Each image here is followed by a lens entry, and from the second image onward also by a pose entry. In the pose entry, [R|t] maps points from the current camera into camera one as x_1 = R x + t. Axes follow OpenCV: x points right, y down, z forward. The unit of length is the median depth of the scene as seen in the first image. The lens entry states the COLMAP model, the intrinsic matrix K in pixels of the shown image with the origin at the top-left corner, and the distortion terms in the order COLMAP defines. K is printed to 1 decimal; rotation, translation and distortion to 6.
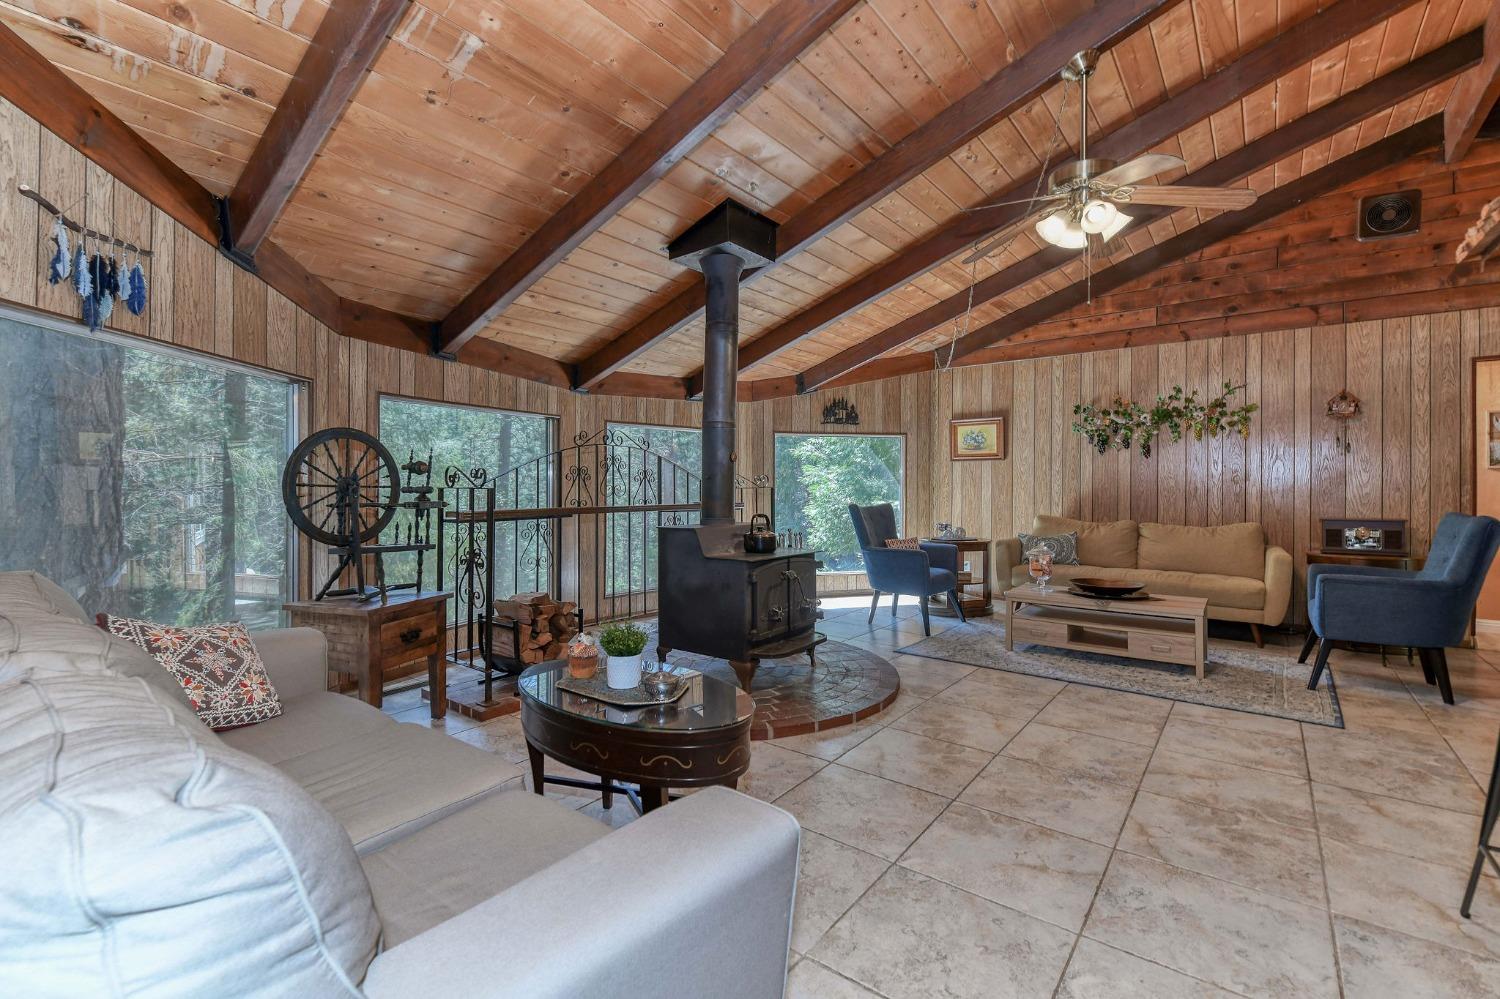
lens RADIAL K [[655.0, 0, 725.9], [0, 655.0, 485.9], [0, 0, 1]] dist [0.005443, -0.007352]
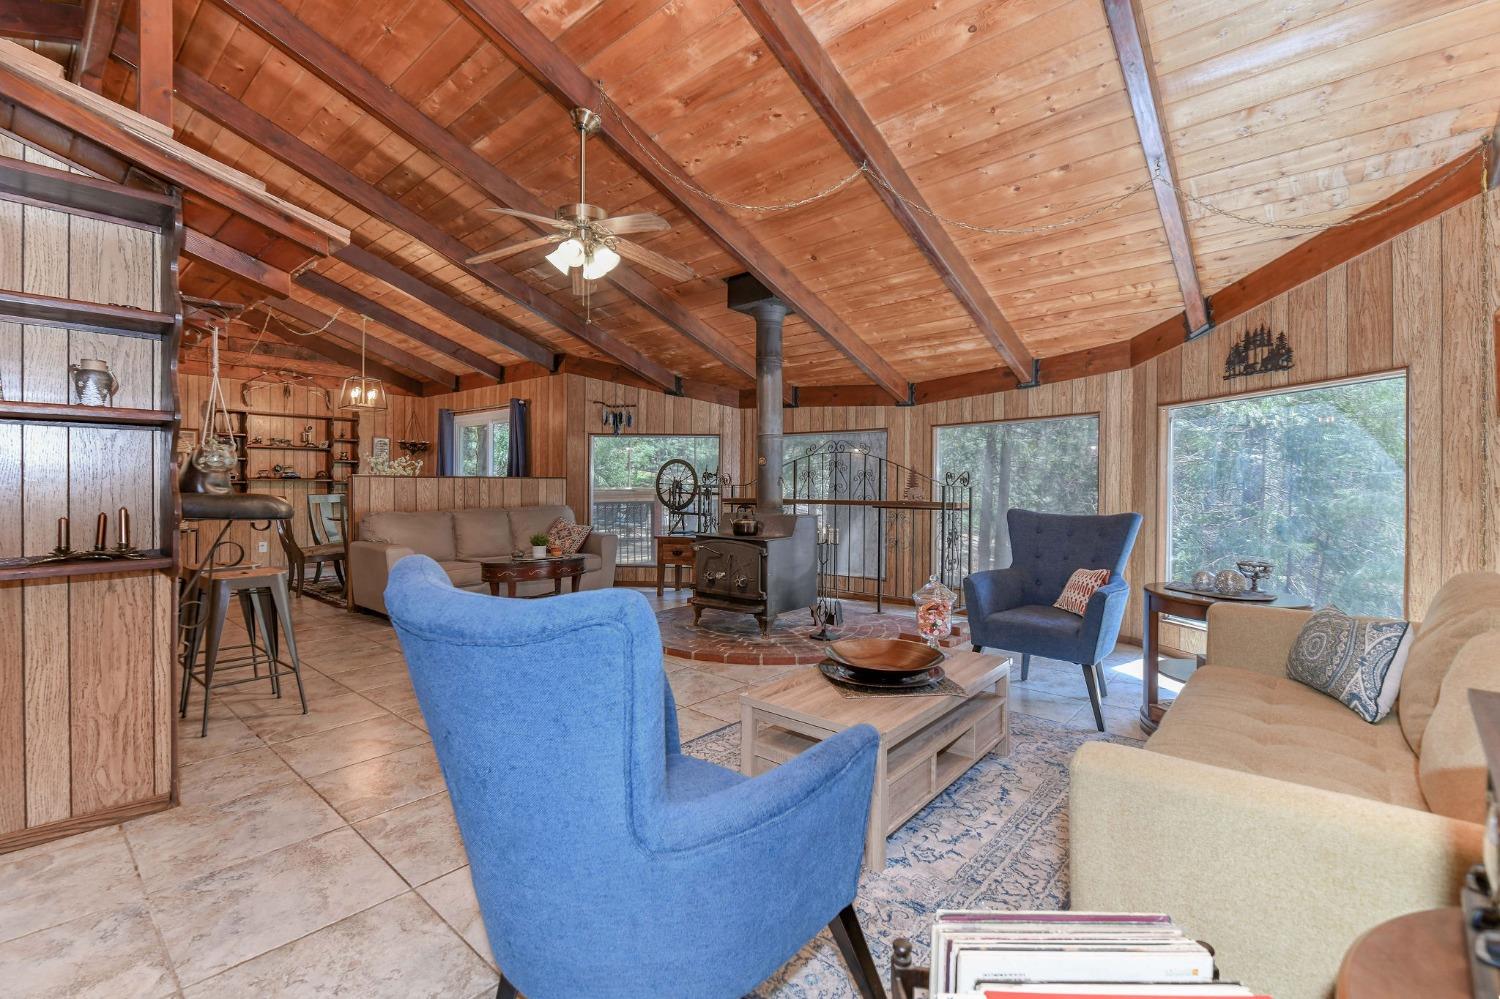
lens RADIAL K [[661.6, 0, 754.5], [0, 661.6, 485.4], [0, 0, 1]] dist [-0.000782, -0.000698]
pose [[-0.027467, 0.001663, -0.999621, 0.983021], [0.000923, 0.999998, 0.001639, 0.000237], [0.999622, -0.000877, -0.027469, 0.763894]]
